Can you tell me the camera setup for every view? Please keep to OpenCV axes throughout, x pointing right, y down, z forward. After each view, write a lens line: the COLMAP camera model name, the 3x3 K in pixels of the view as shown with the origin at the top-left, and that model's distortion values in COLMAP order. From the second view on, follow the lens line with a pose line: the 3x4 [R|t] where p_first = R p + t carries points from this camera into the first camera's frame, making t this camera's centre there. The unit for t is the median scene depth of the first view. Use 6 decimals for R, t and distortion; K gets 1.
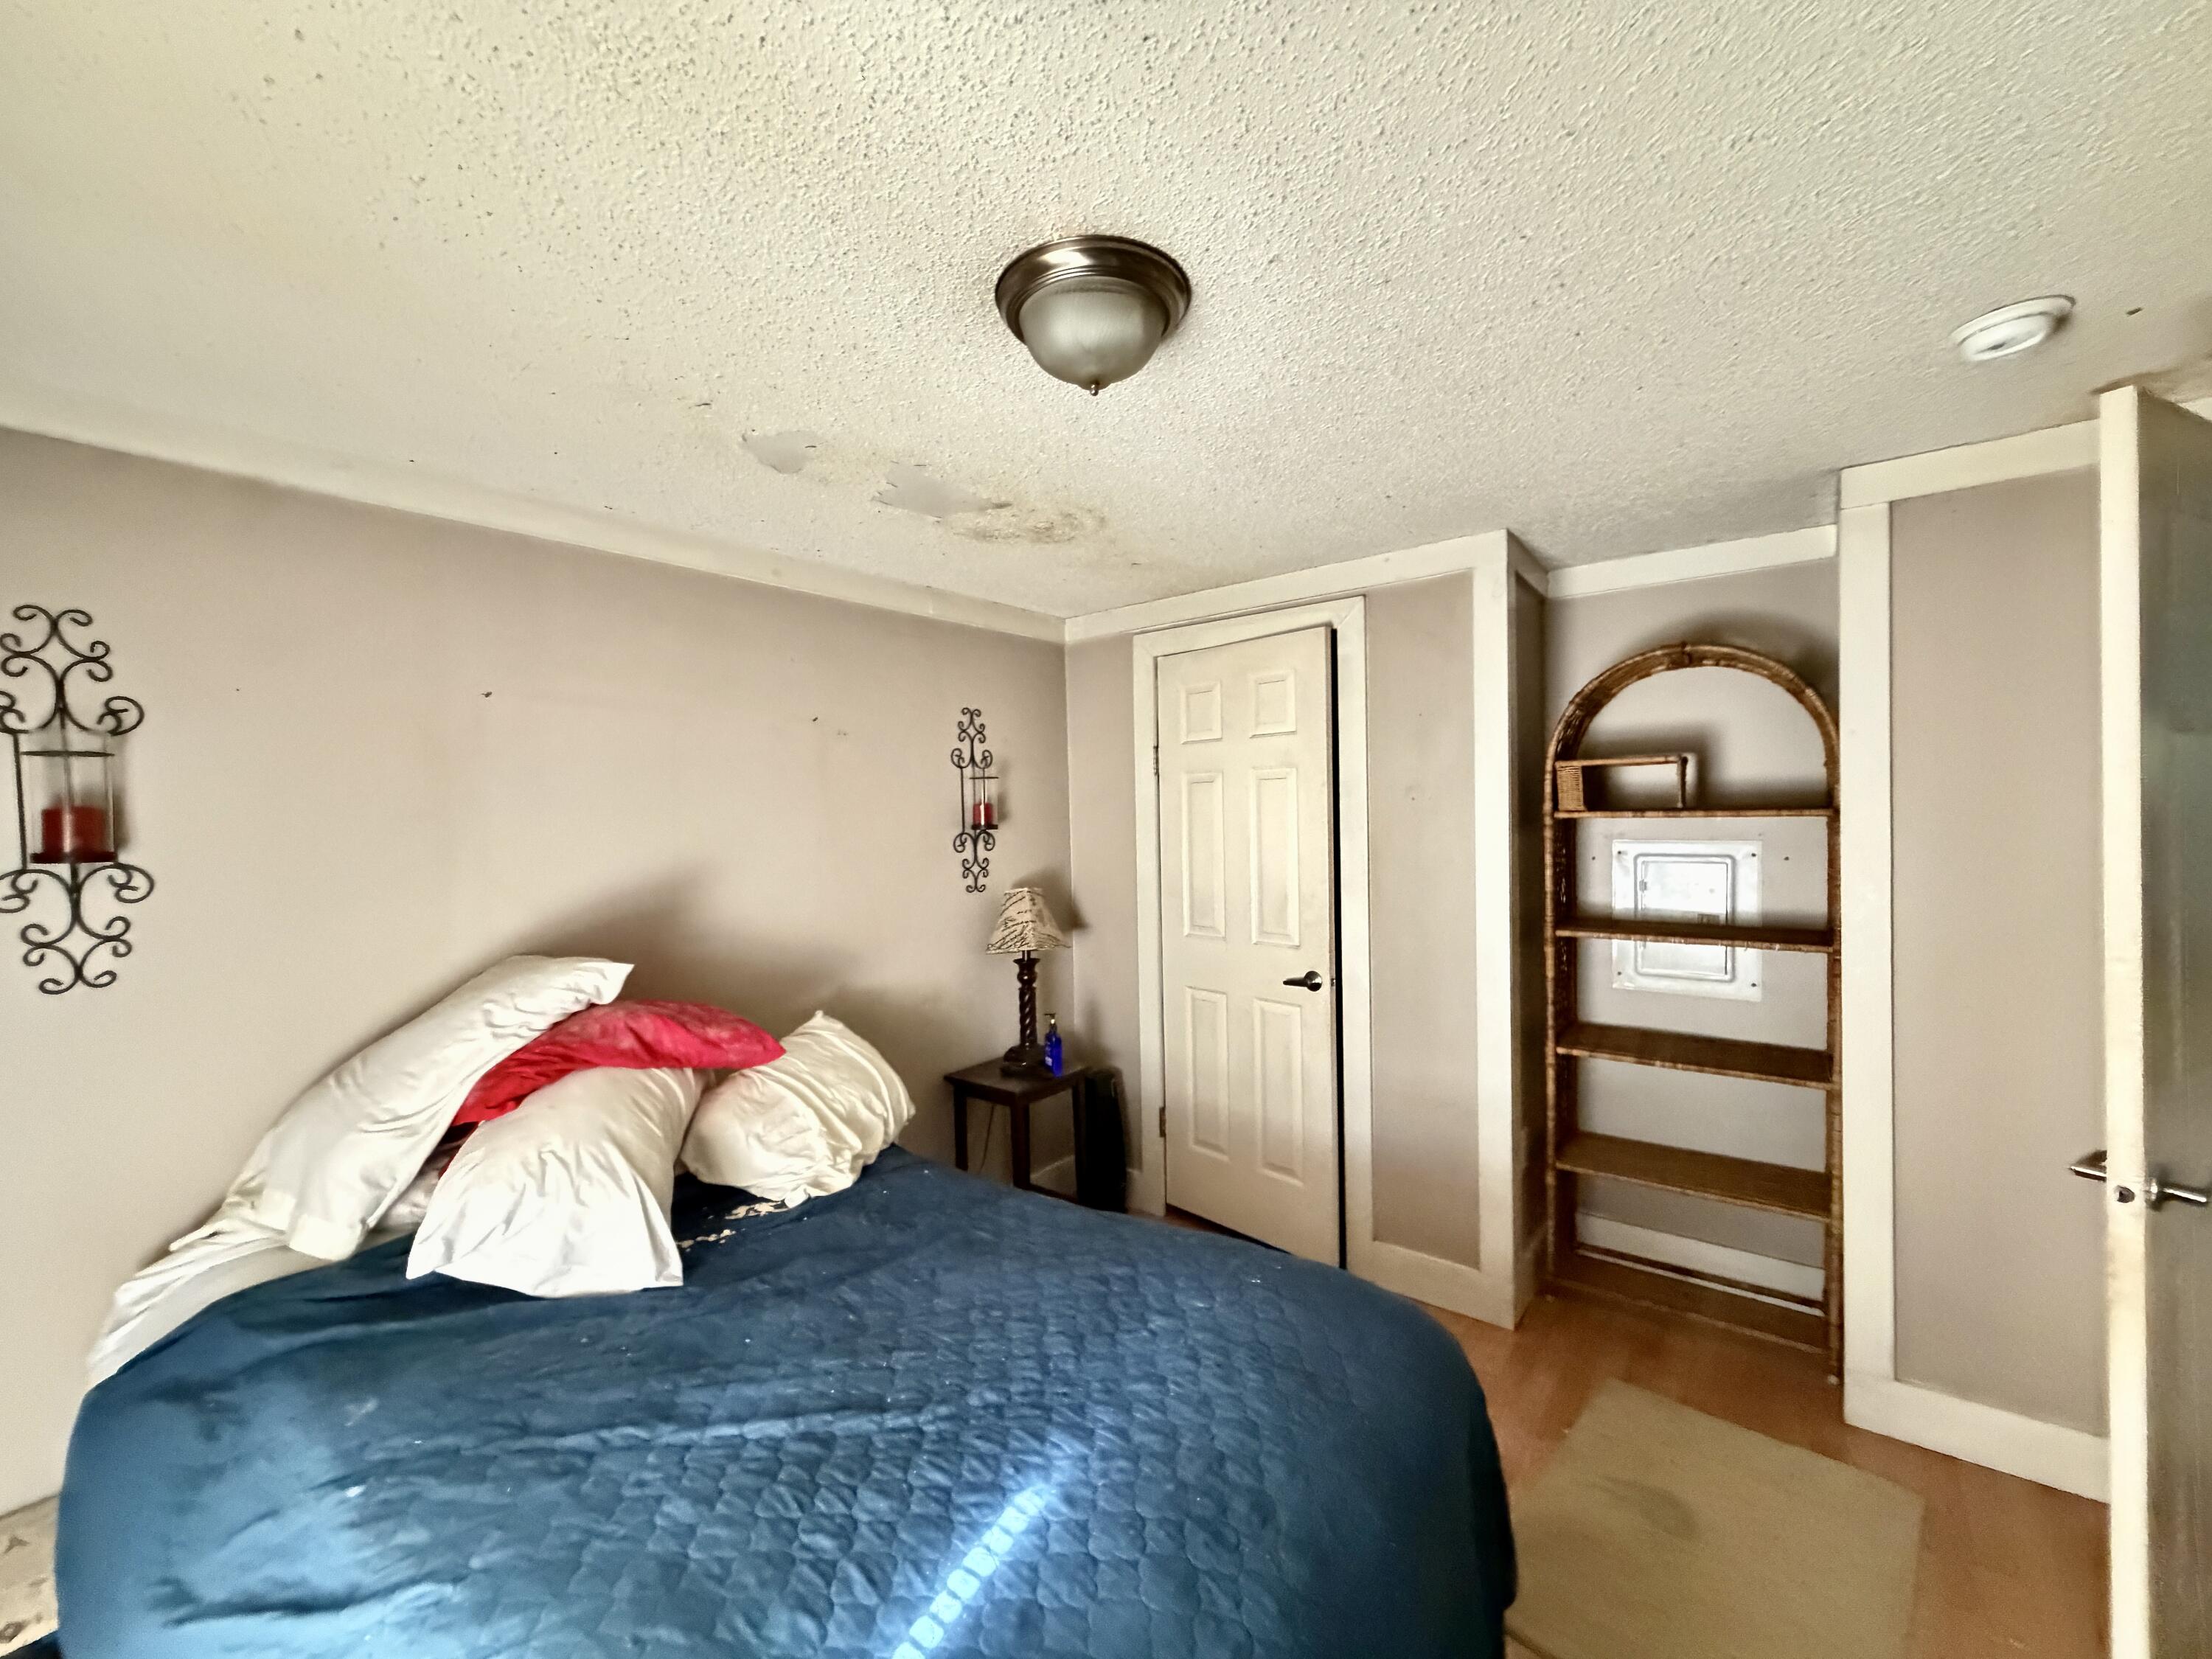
lens RADIAL K [[880.1, 0, 1096.5], [0, 880.1, 834.4], [0, 0, 1]] dist [0.000214, 0.000759]
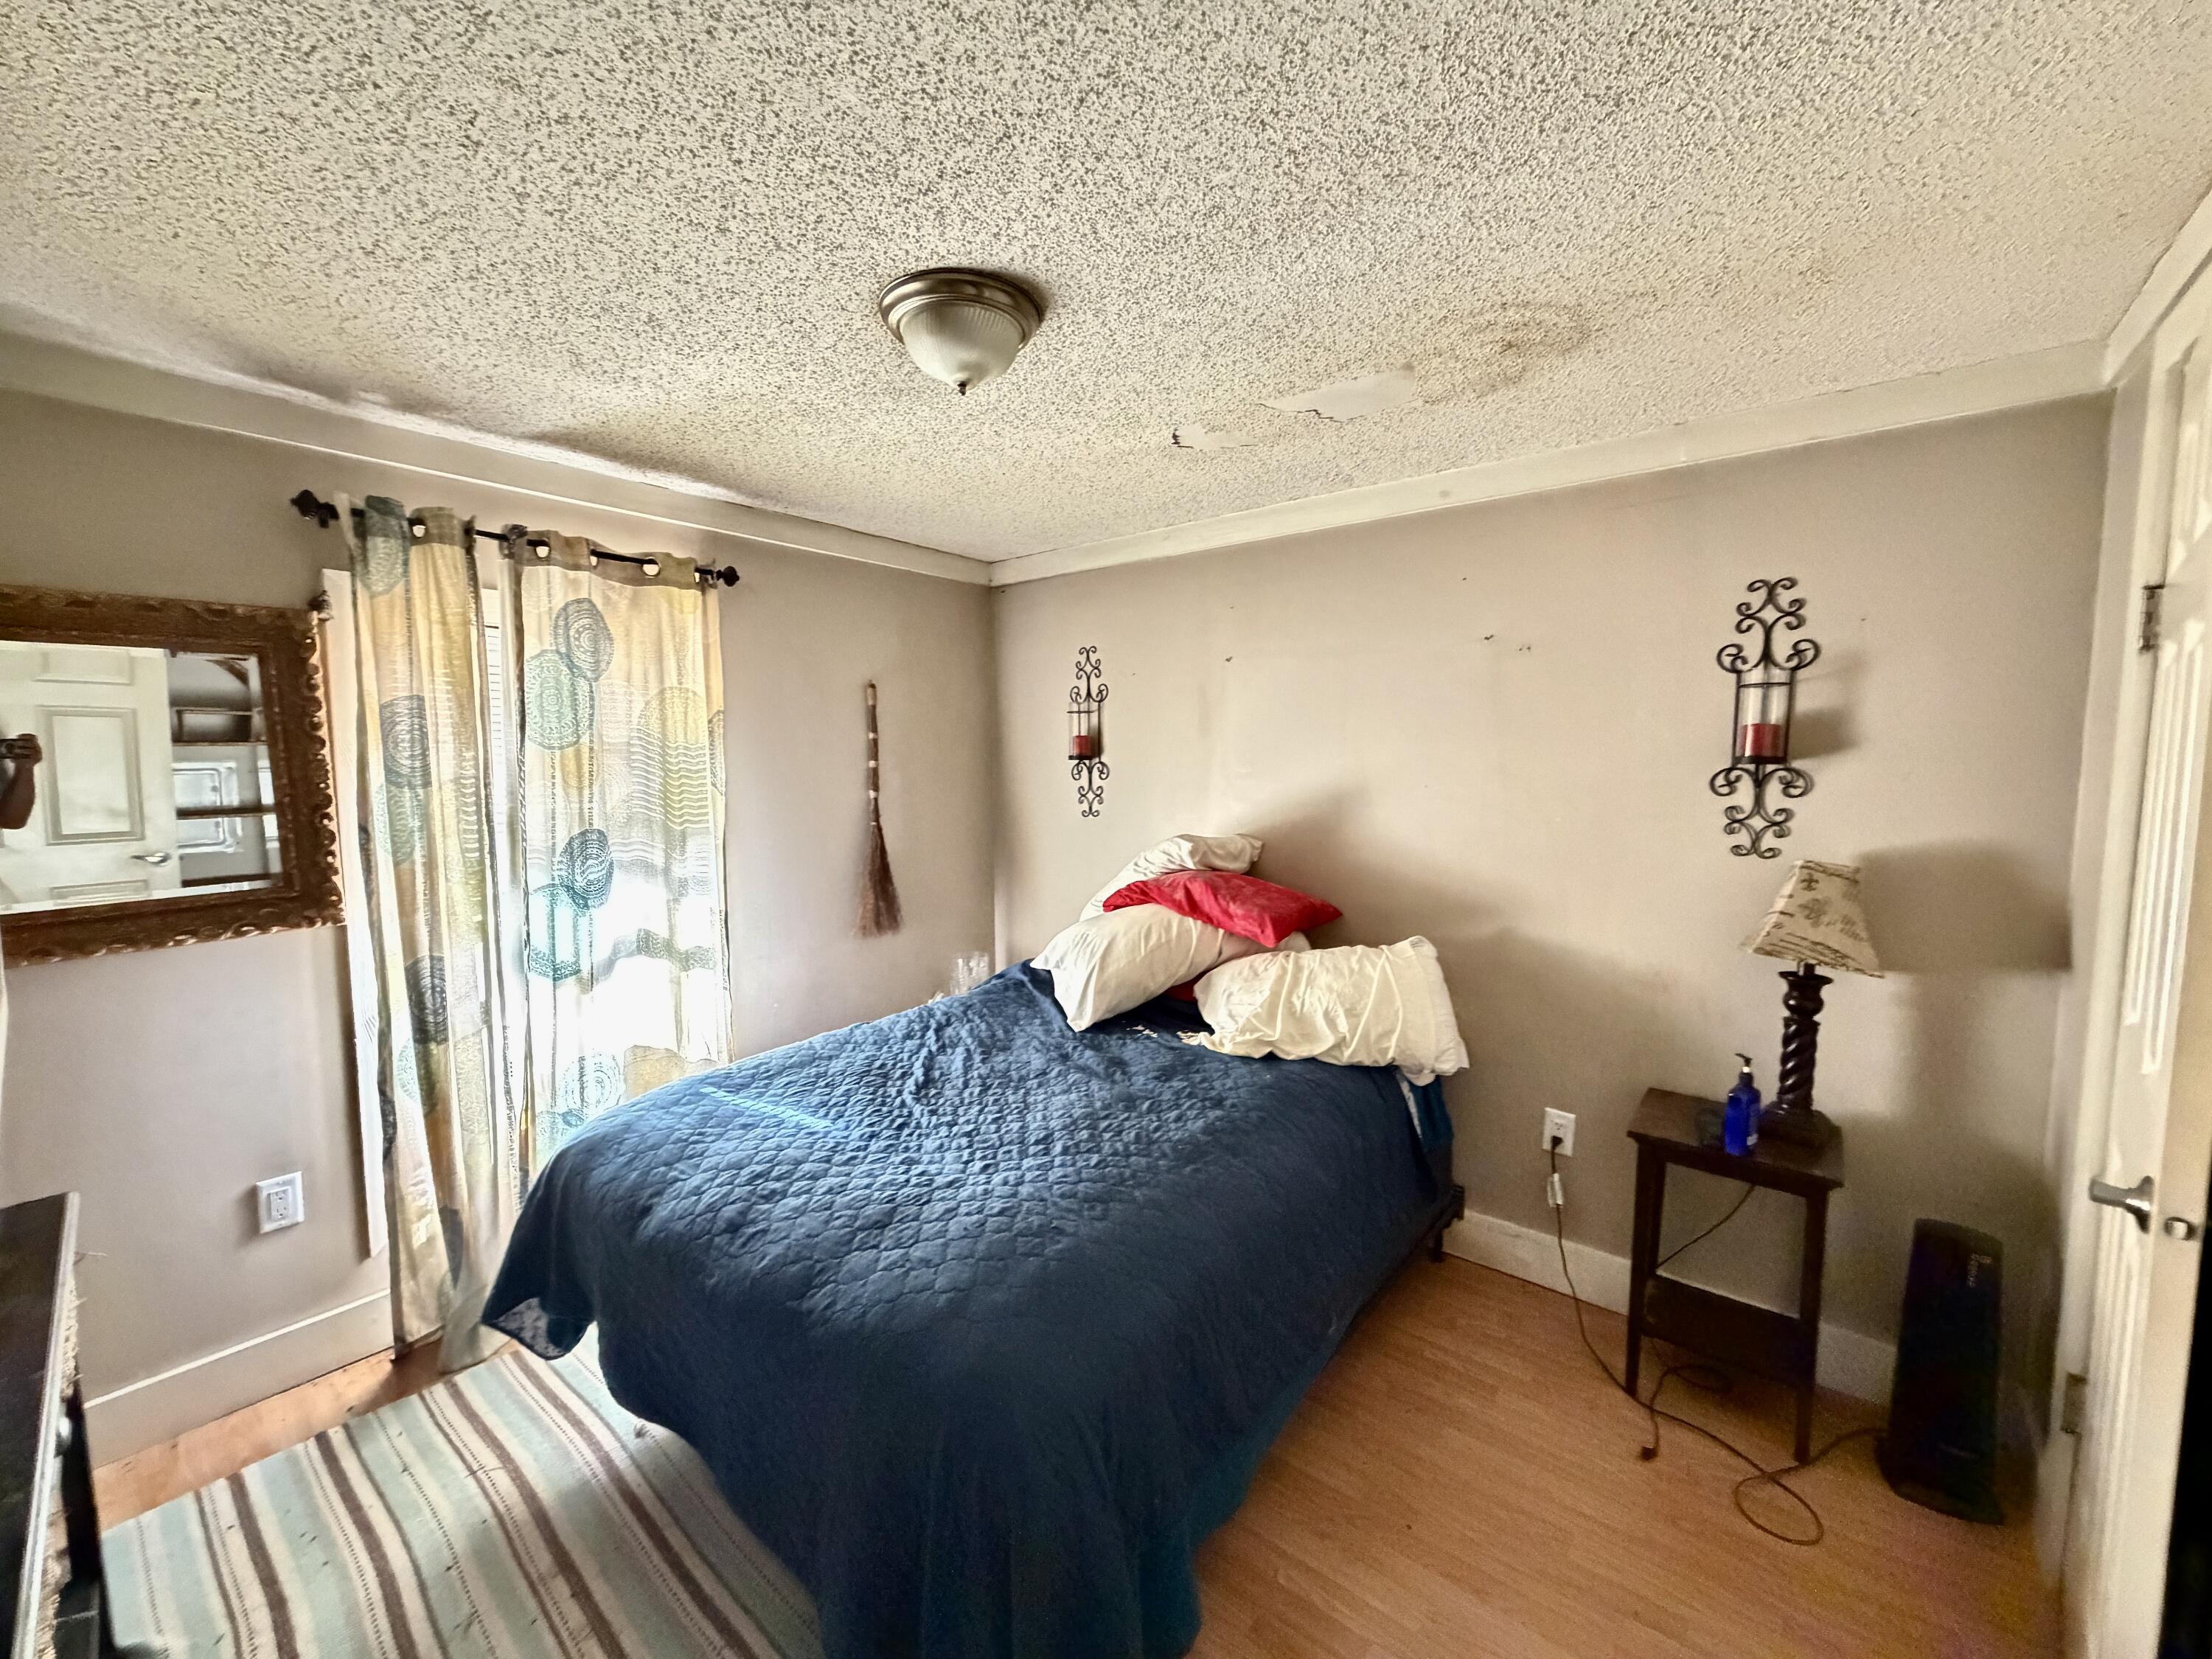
lens RADIAL K [[880.1, 0, 1098.0], [0, 880.1, 818.0], [0, 0, 1]] dist [0.000214, 0.000759]
pose [[-0.009978, 0.090820, -0.995817, 0.539633], [-0.025581, 0.995518, 0.091049, -0.012594], [0.999623, 0.026382, -0.007610, 0.512941]]
